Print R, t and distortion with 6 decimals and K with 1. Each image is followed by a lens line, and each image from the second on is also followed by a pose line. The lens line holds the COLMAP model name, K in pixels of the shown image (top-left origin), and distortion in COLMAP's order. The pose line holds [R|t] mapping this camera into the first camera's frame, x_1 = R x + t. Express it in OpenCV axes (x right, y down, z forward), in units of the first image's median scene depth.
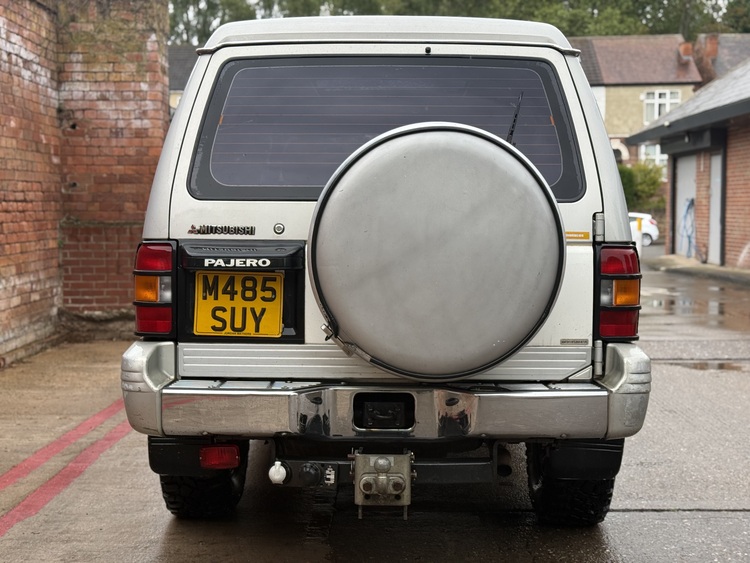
lens RADIAL K [[1028.5, 0, 375.0], [0, 1028.5, 281.5], [0, 0, 1]] dist [0.214739, -0.516270]
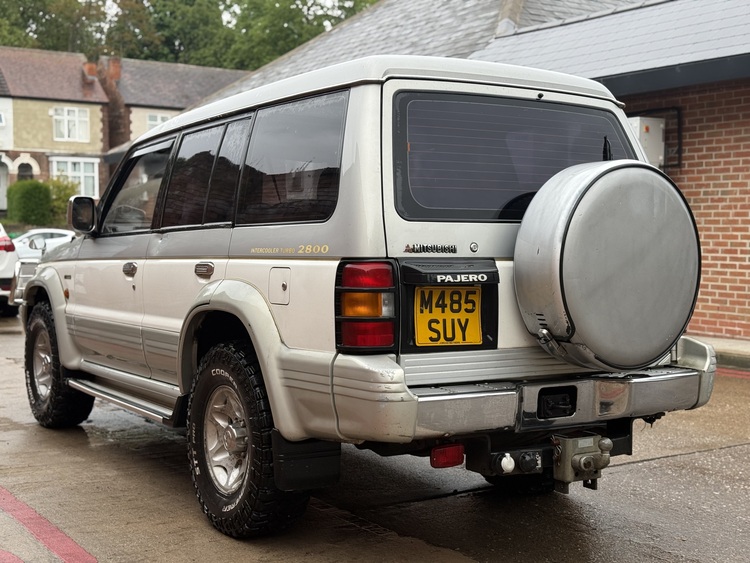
lens RADIAL K [[1028.5, 0, 375.0], [0, 1028.5, 281.5], [0, 0, 1]] dist [0.214739, -0.516270]
pose [[0.827781, -0.021757, 0.560629, -0.805750], [0.030490, 0.999516, -0.006230, -0.010338], [-0.560222, 0.022251, 0.828044, 0.134858]]
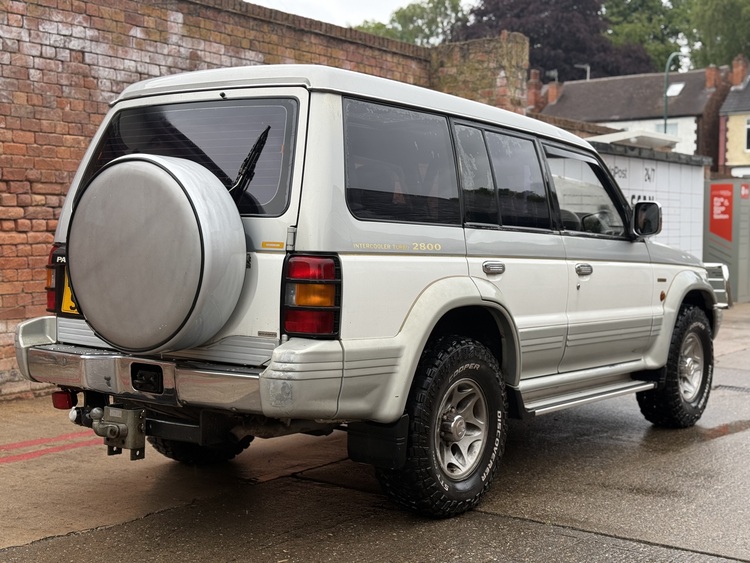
lens RADIAL K [[1028.5, 0, 375.0], [0, 1028.5, 281.5], [0, 0, 1]] dist [0.214739, -0.516270]
pose [[0.816093, 0.037947, -0.576674, 0.963287], [-0.051310, 0.998659, -0.006898, -0.000608], [0.575638, 0.035219, 0.816946, 0.101440]]
